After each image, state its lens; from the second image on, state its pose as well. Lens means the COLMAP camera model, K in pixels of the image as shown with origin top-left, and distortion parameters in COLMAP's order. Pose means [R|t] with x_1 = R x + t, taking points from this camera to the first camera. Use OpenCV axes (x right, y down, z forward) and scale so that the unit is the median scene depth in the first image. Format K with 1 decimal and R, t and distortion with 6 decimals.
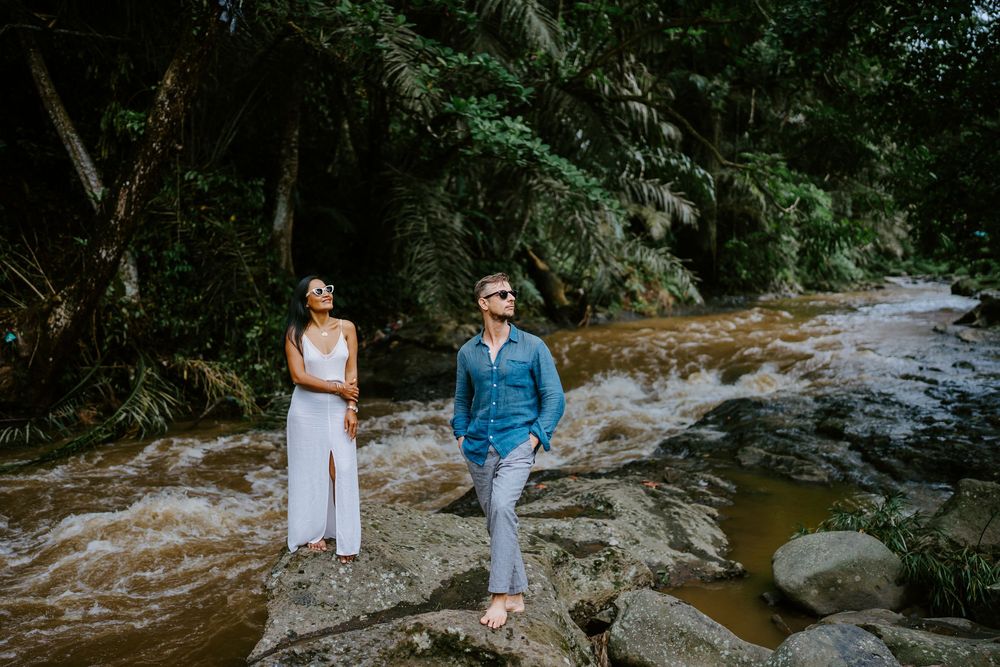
lens RADIAL K [[977.0, 0, 530.0], [0, 977.0, 368.6], [0, 0, 1]] dist [-0.066252, 0.150121]
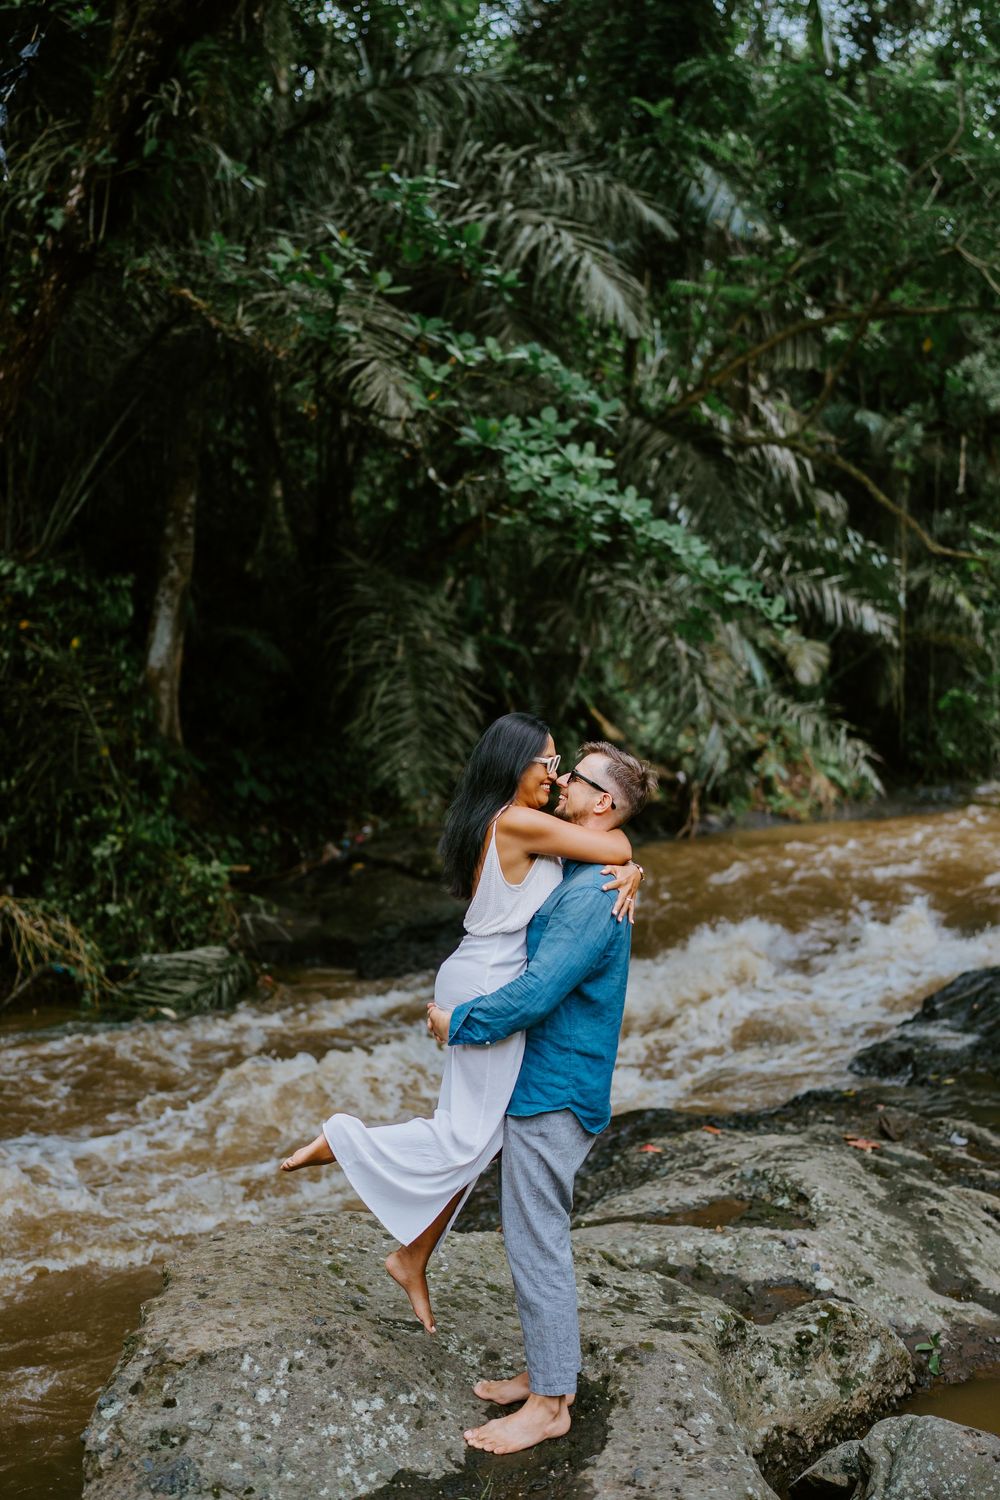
lens RADIAL K [[1465.4, 0, 500.0], [0, 1465.4, 750.0], [0, 0, 1]] dist [-0.066252, 0.150121]
pose [[0.999627, 0.000105, -0.027305, -0.038934], [-0.002971, 0.994474, -0.104945, -0.005432], [0.027143, 0.104987, 0.994103, 0.181696]]
